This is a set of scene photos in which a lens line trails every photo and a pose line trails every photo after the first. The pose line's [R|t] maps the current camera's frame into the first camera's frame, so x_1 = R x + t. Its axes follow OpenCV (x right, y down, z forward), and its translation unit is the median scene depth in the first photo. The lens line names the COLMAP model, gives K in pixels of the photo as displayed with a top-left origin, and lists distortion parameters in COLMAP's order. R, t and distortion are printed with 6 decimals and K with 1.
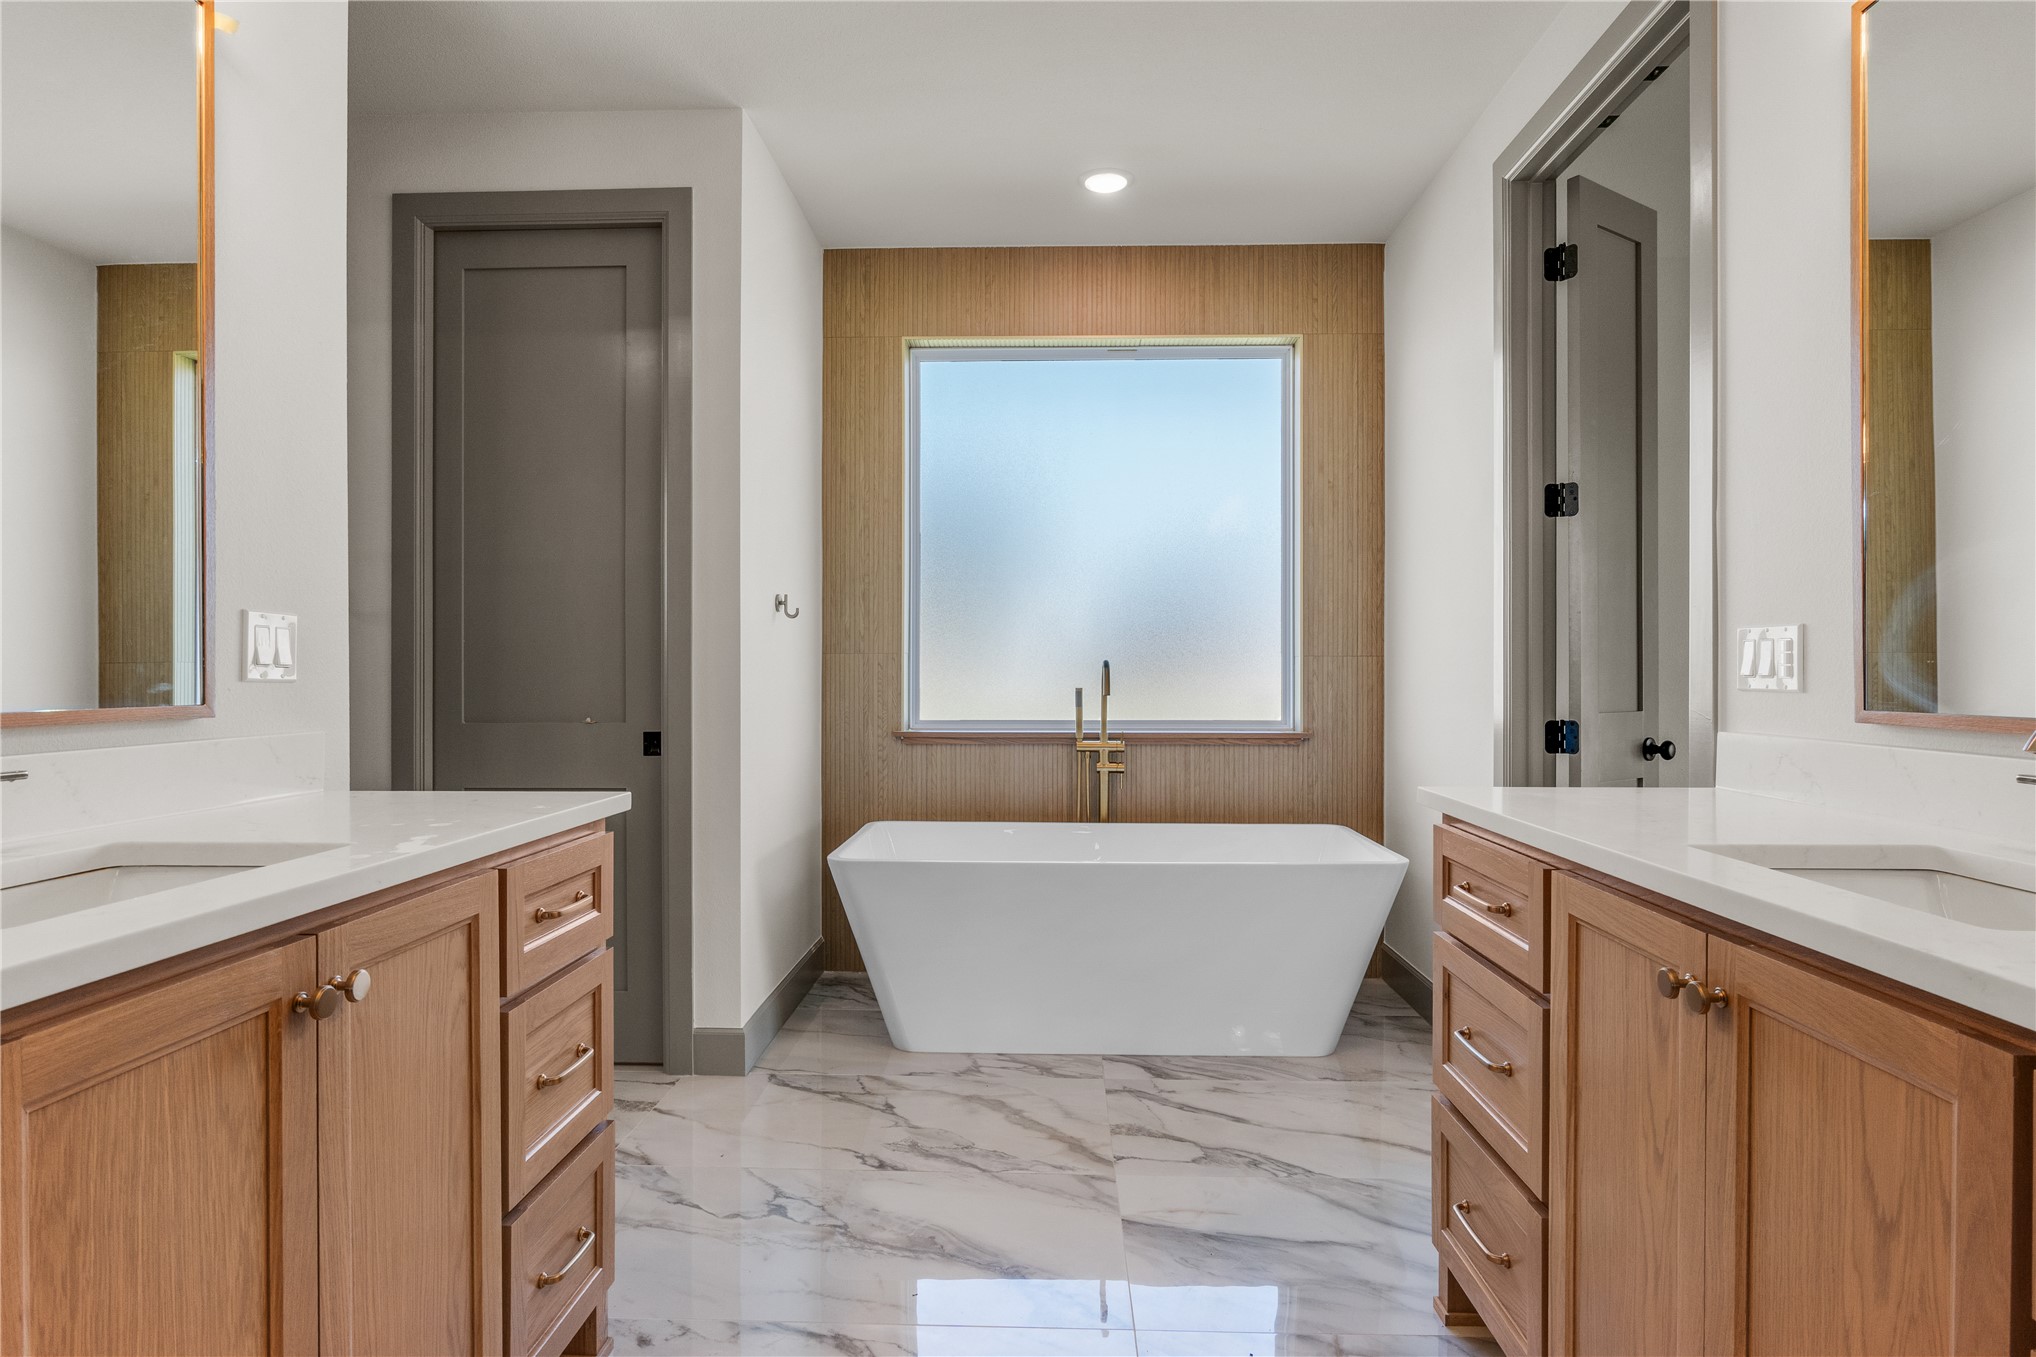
lens RADIAL K [[1090.0, 0, 1023.1], [0, 1090.0, 677.7], [0, 0, 1]] dist [-0.018237, 0.009377]
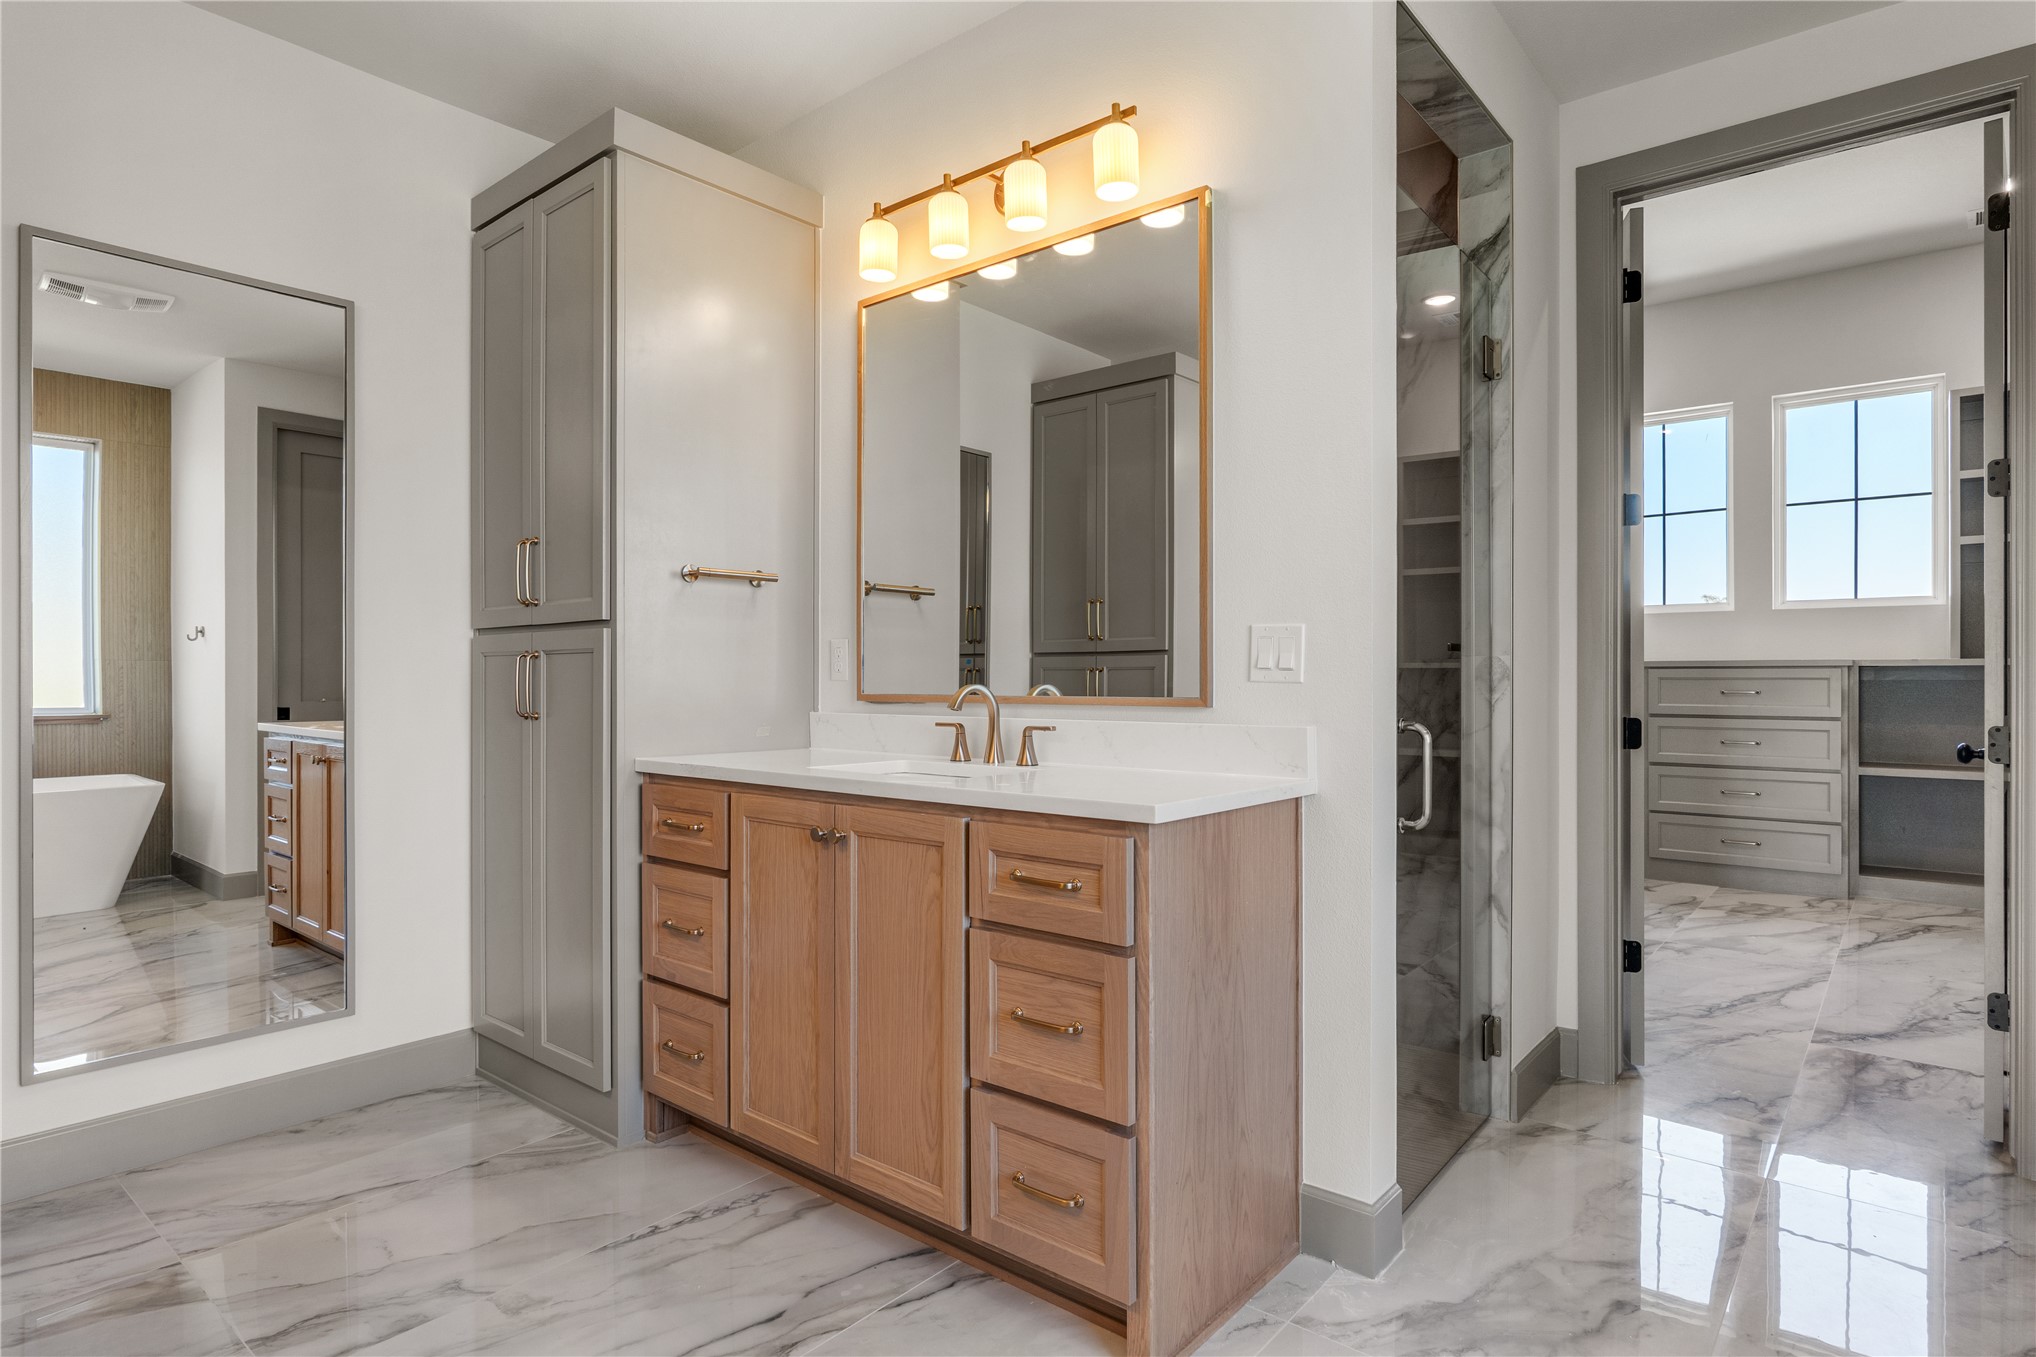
lens RADIAL K [[1090.0, 0, 1023.1], [0, 1090.0, 677.7], [0, 0, 1]] dist [-0.018237, 0.009377]
pose [[-0.618404, -0.000111, -0.785860, 0.308158], [-0.004378, 0.999985, 0.003304, -0.002663], [0.785848, 0.005484, -0.618395, 1.072648]]
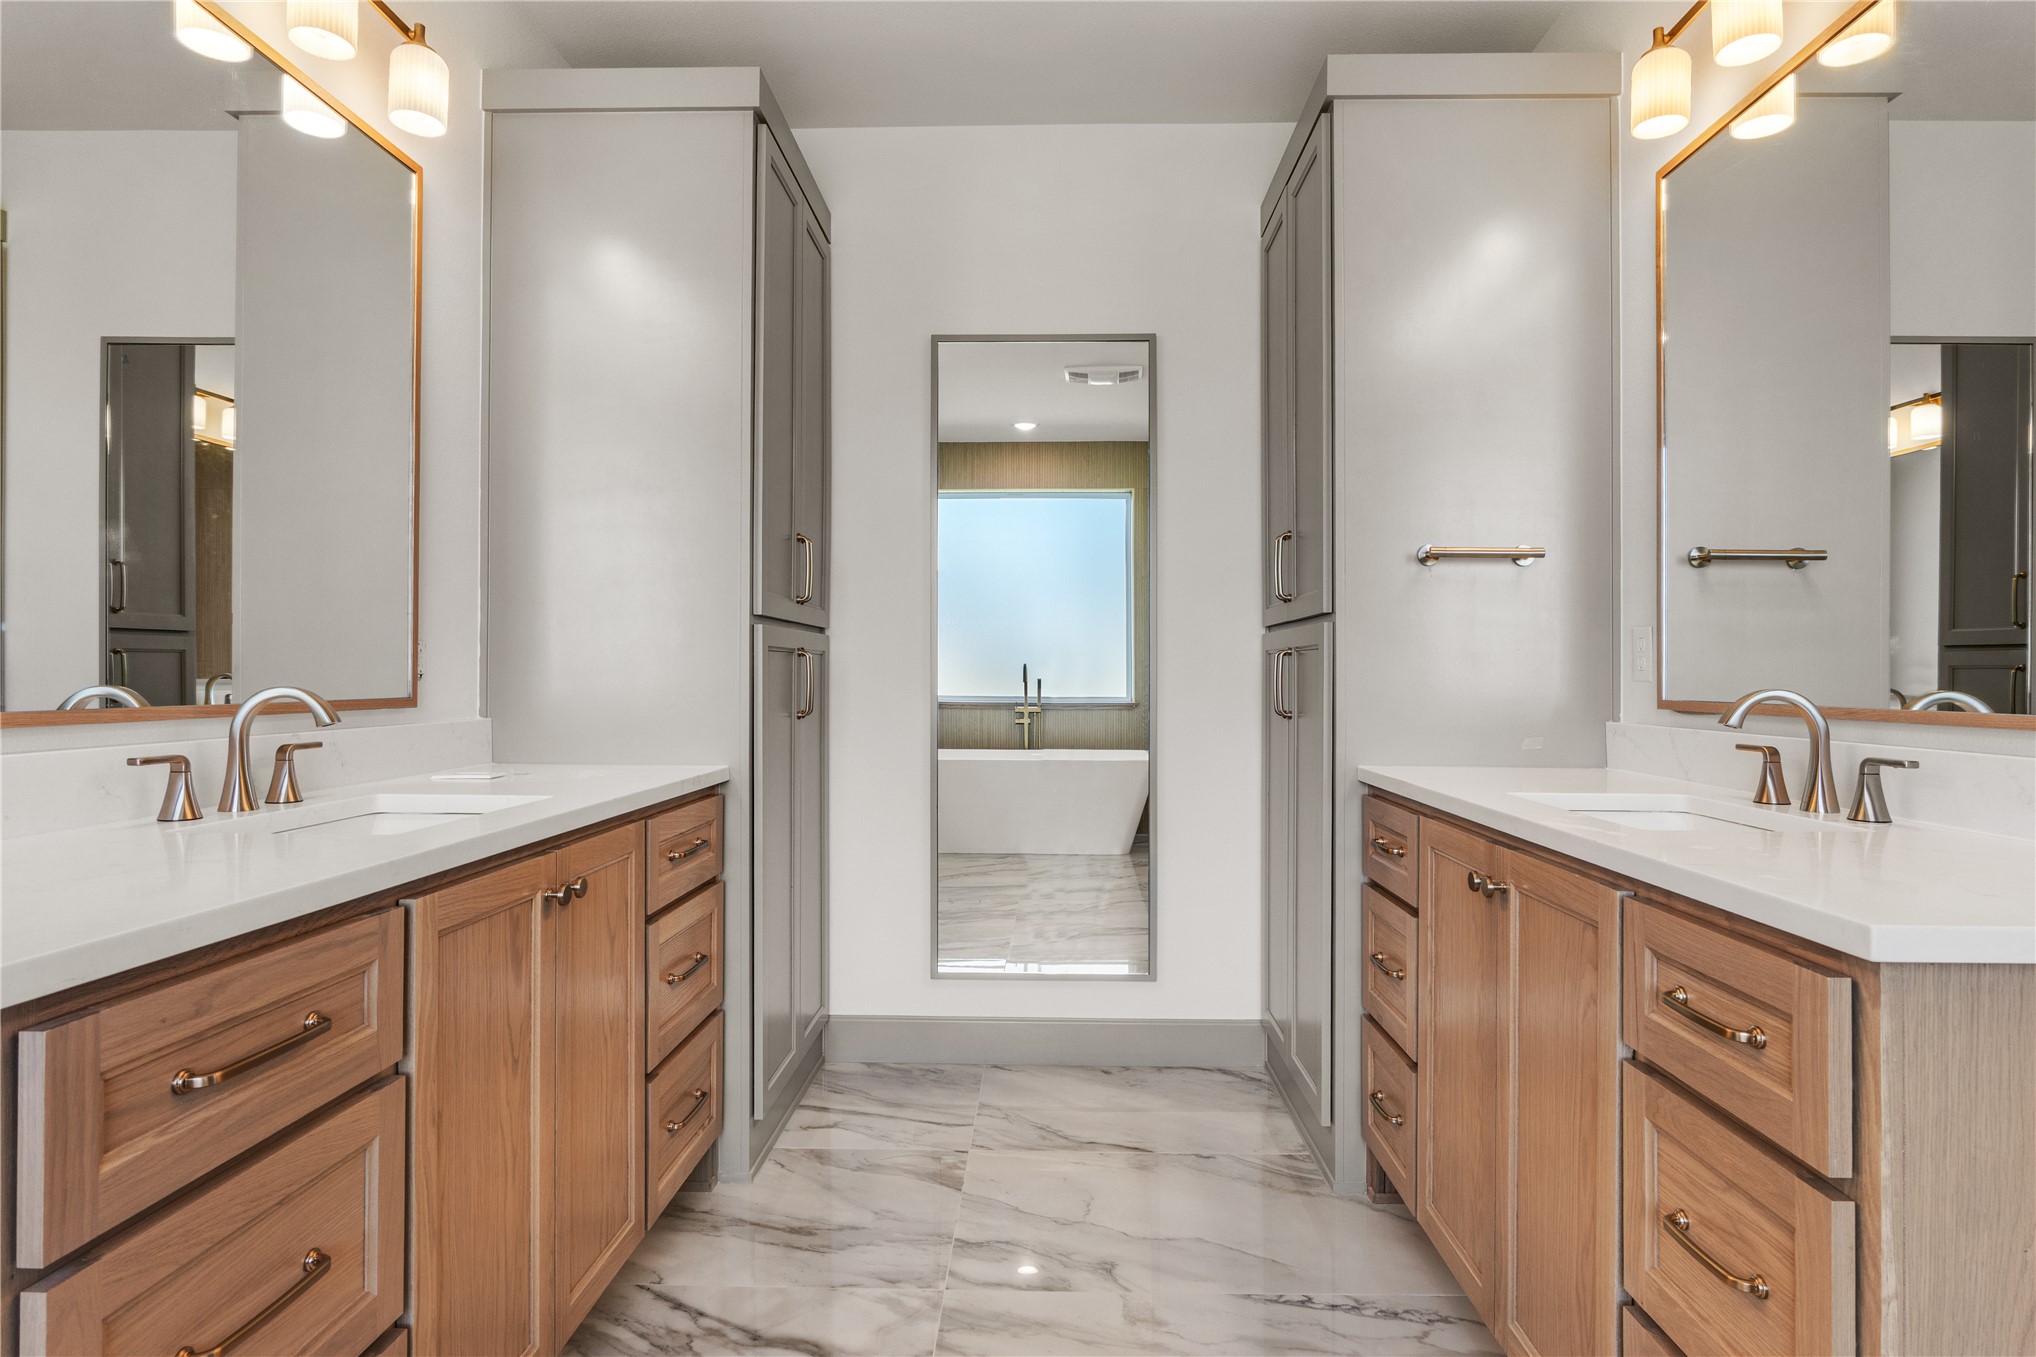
lens RADIAL K [[1081.4, 0, 1024.0], [0, 1081.4, 669.5], [0, 0, 1]] dist [-0.018757, 0.008670]
pose [[-0.999975, -0.006589, -0.002394, 0.007785], [-0.006594, 0.999976, 0.002296, -0.003580], [0.002379, 0.002312, -0.999994, 1.064687]]
